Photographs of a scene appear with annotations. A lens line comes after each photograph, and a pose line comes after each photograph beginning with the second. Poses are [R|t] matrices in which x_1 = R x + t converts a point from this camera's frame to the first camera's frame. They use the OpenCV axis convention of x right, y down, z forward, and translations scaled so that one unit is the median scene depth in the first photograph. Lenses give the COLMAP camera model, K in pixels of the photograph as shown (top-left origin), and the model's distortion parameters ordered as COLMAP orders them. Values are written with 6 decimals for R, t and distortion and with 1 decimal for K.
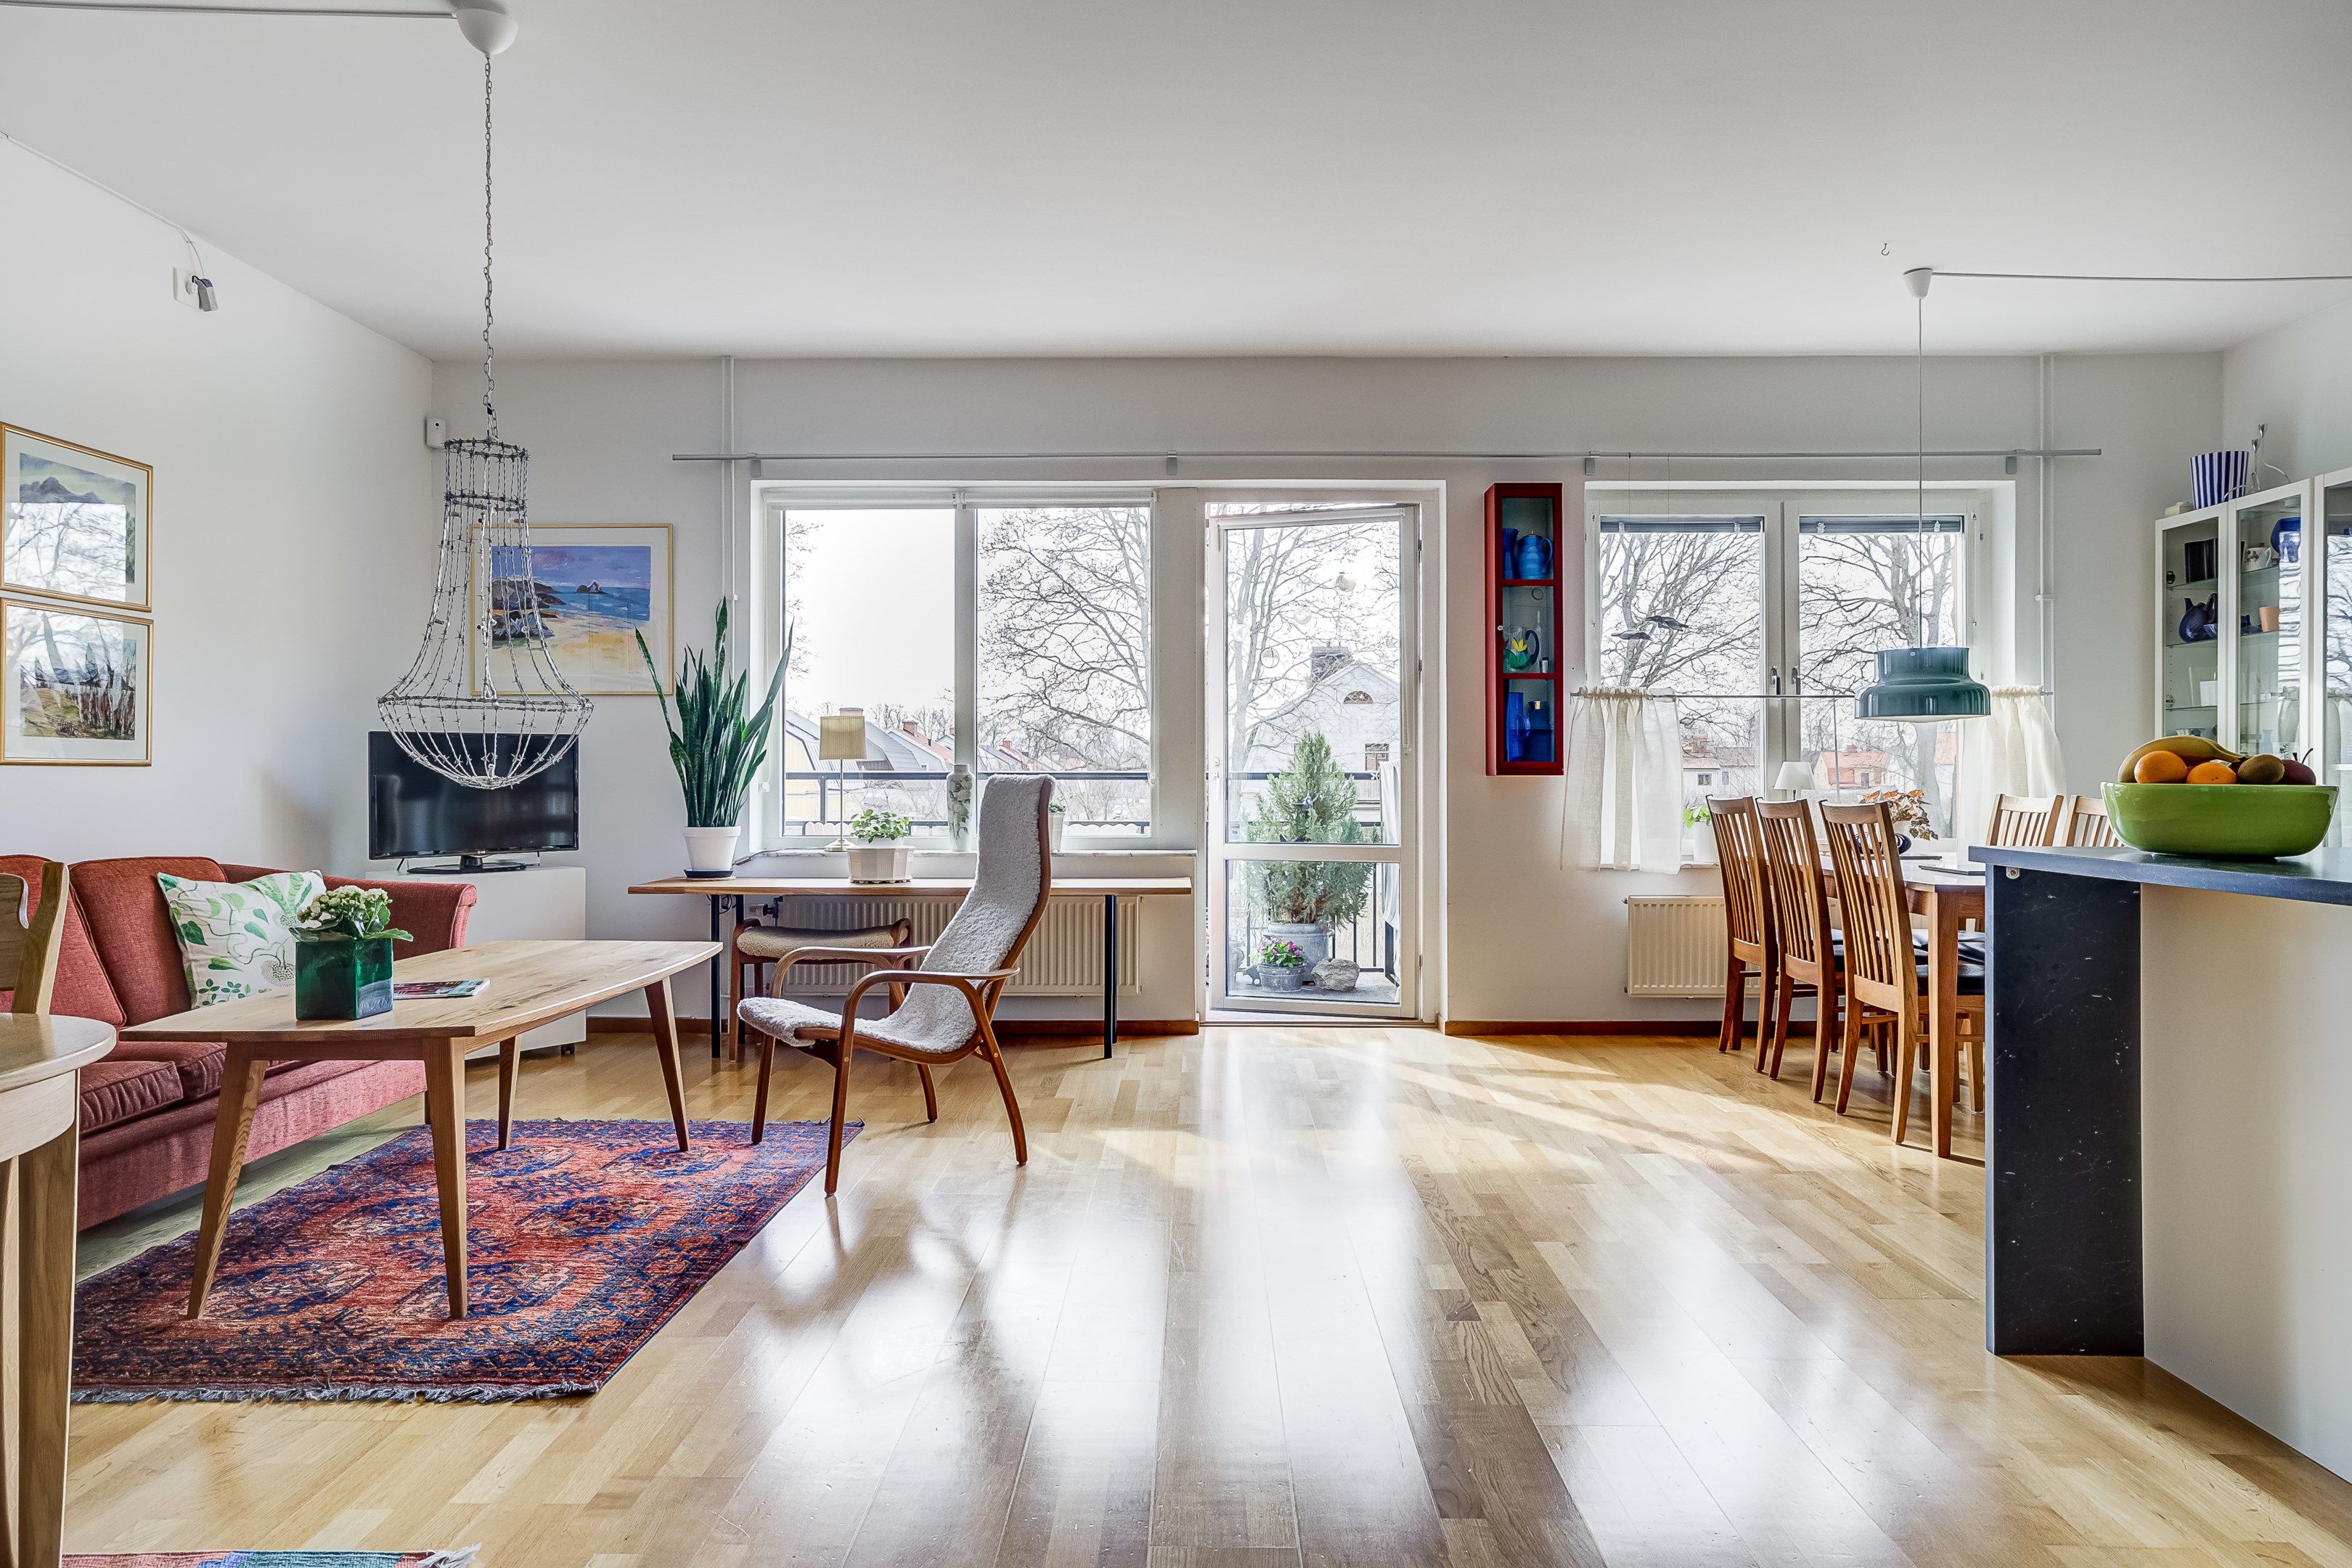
lens RADIAL K [[1473.1, 0, 1174.9], [0, 1473.1, 774.7], [0, 0, 1]] dist [-0.005160, 0.025878]
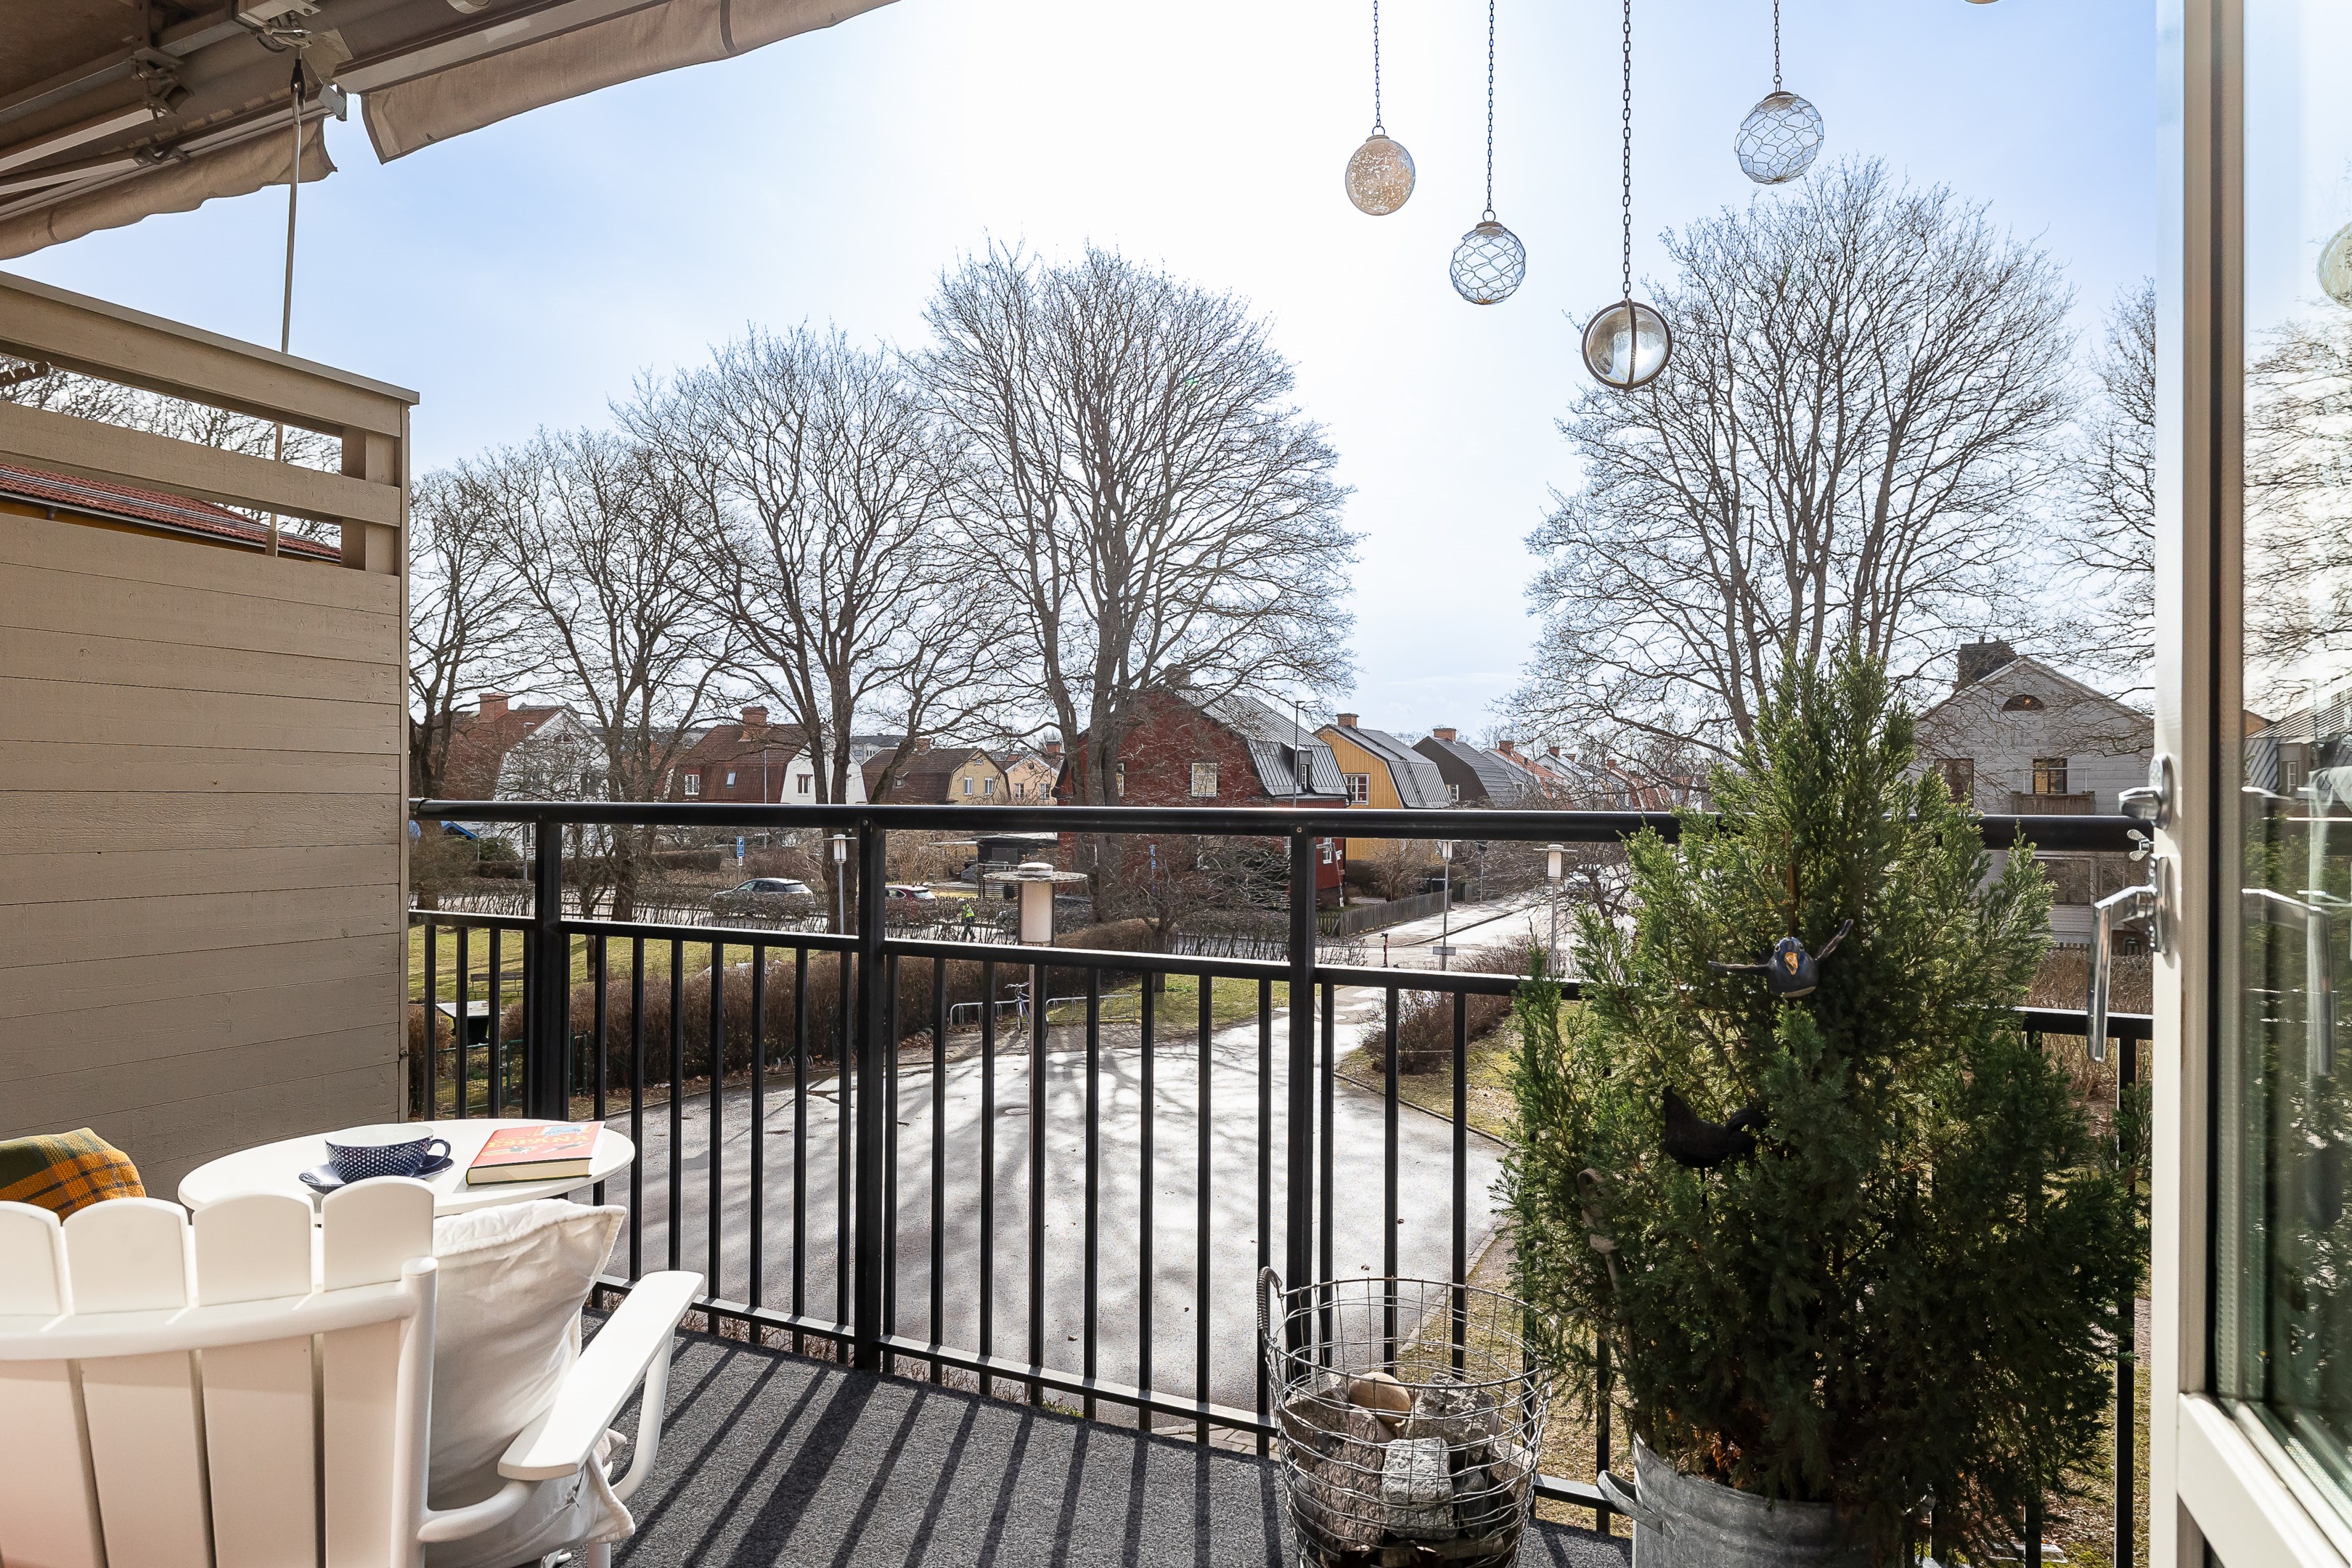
lens RADIAL K [[1336.4, 0, 1180.4], [0, 1336.4, 760.8], [0, 0, 1]] dist [-0.002400, 0.001210]
pose [[0.905288, -0.006590, -0.424747, 0.159391], [-0.003390, 0.999736, -0.022737, -0.010882], [0.424785, 0.022023, 0.905026, 1.392887]]
